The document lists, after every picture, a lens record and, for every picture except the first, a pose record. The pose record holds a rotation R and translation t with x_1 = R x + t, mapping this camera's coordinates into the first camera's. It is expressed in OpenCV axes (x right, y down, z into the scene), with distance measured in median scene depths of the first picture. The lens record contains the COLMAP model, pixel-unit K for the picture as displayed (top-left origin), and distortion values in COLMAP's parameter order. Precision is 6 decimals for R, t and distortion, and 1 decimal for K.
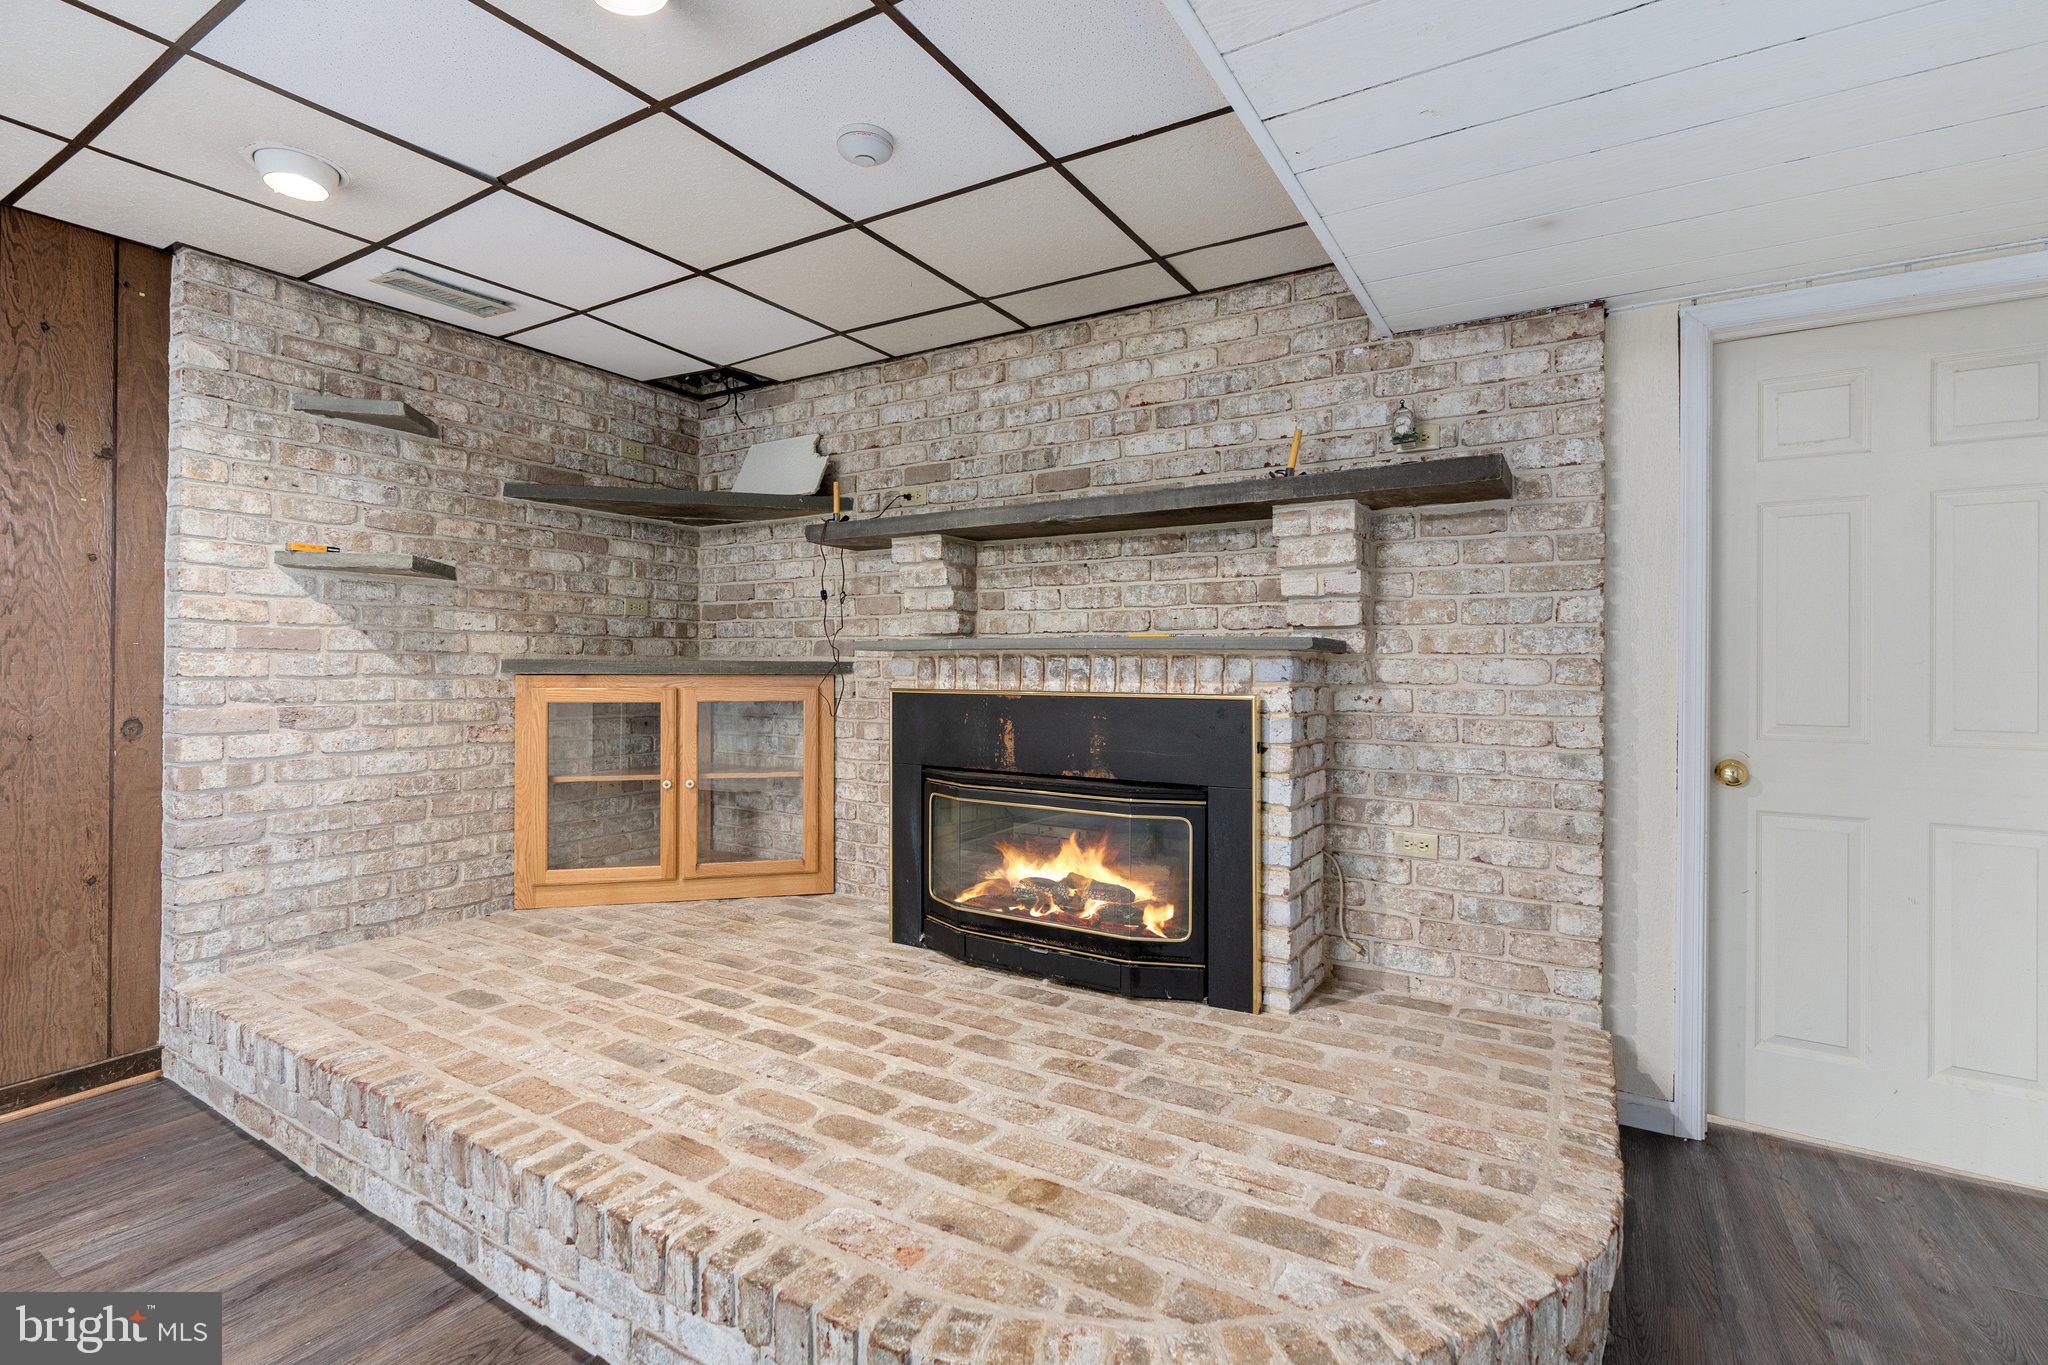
lens RADIAL K [[927.8, 0, 1026.2], [0, 927.8, 662.0], [0, 0, 1]] dist [-0.009345, 0.004108]
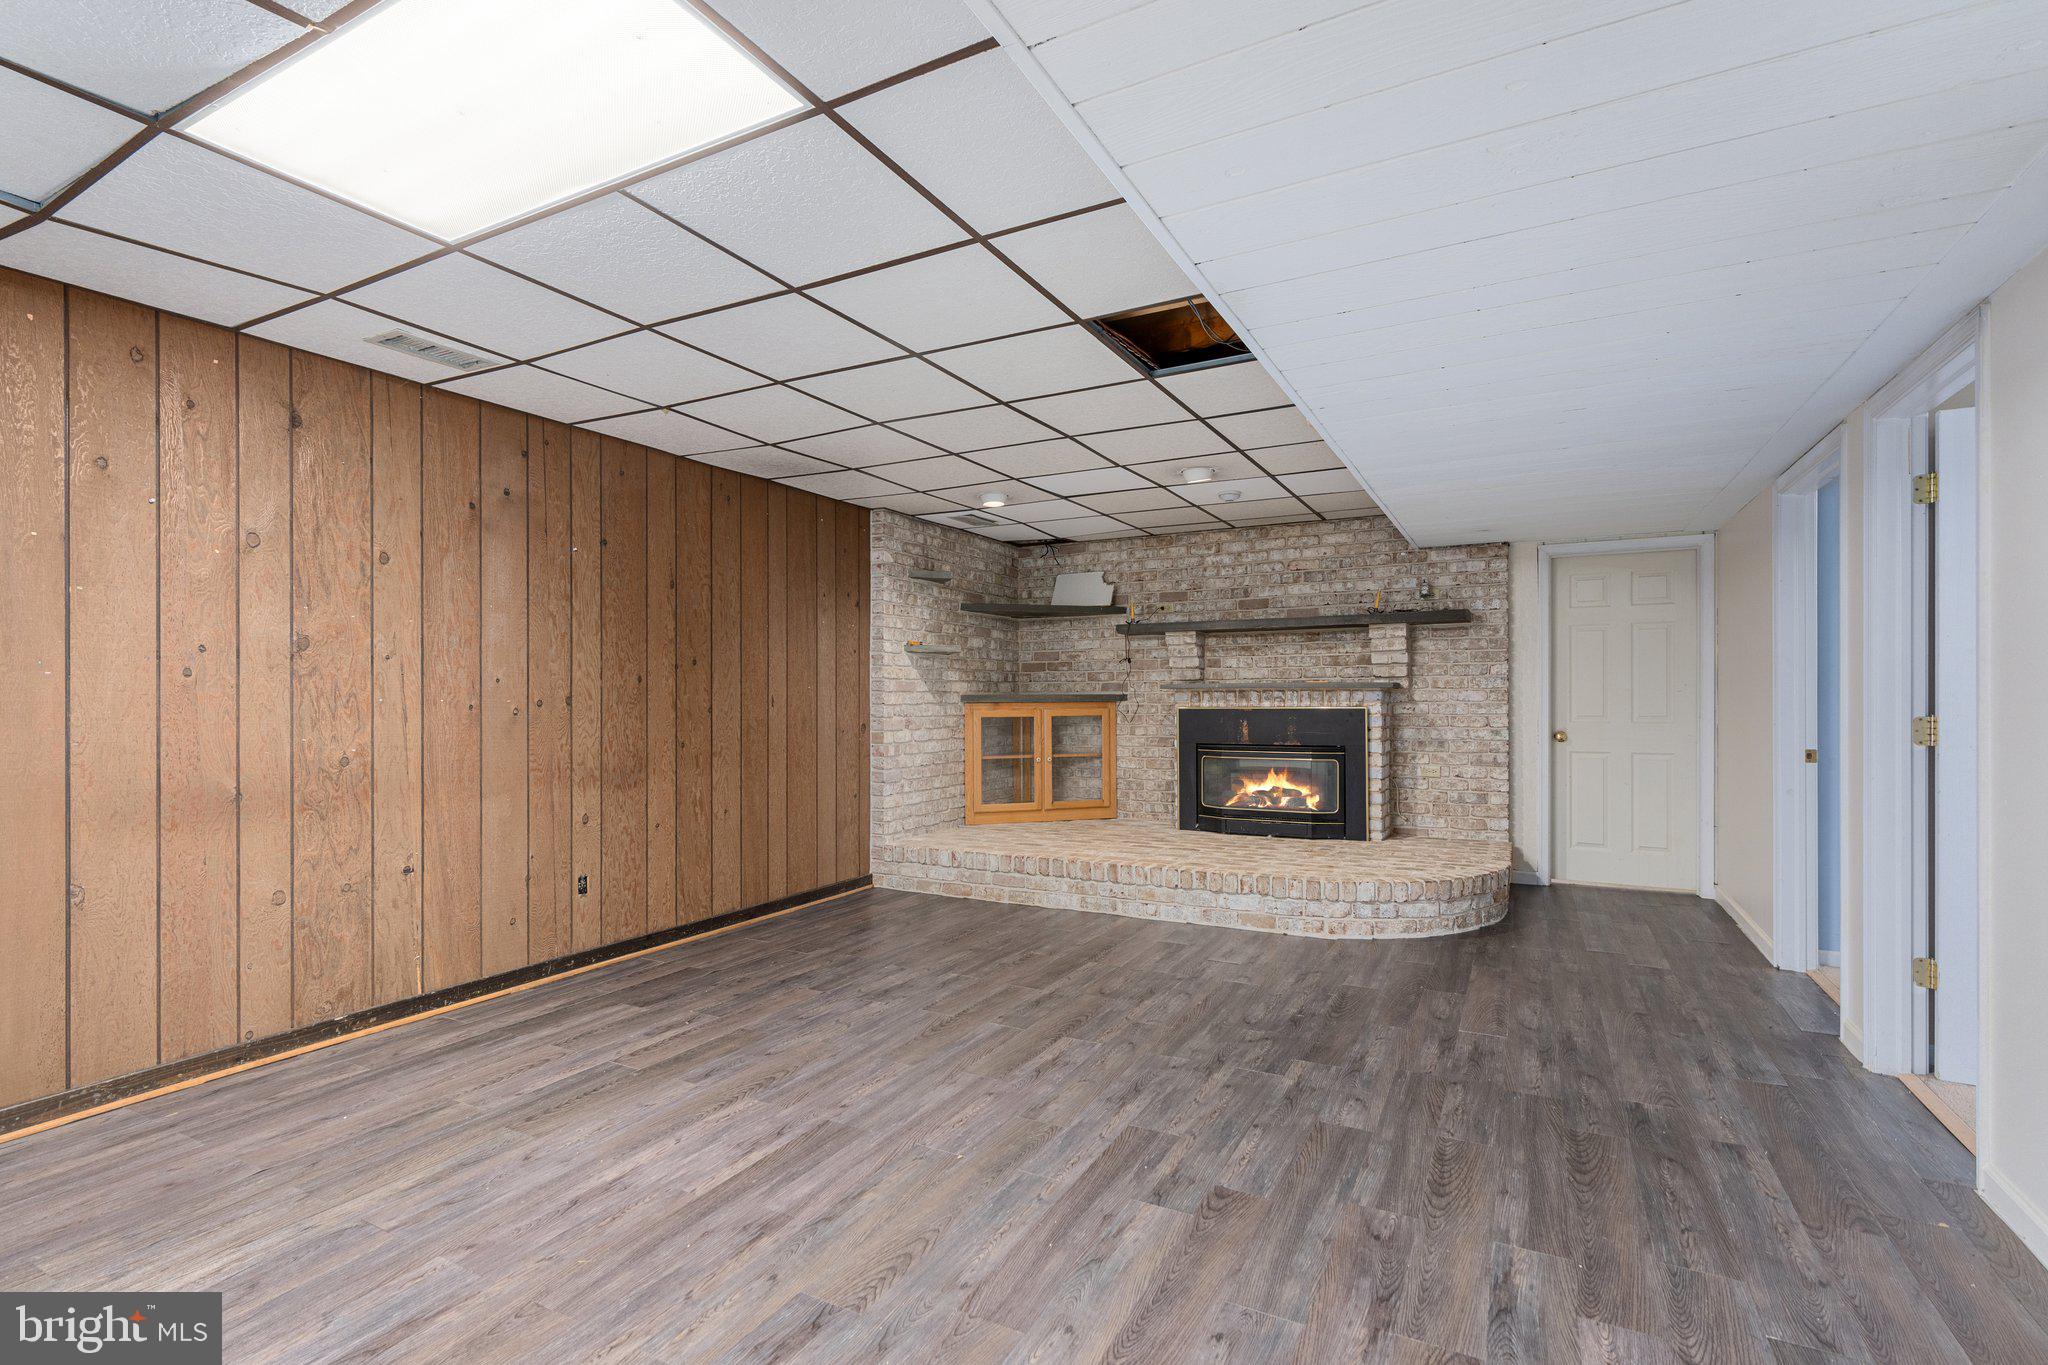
lens RADIAL K [[927.8, 0, 1027.7], [0, 927.8, 697.3], [0, 0, 1]] dist [-0.009345, 0.004108]
pose [[0.998414, -0.010424, 0.055320, -0.631877], [0.010107, 0.999931, 0.006003, -0.009703], [-0.055379, -0.005435, 0.998451, -1.112907]]
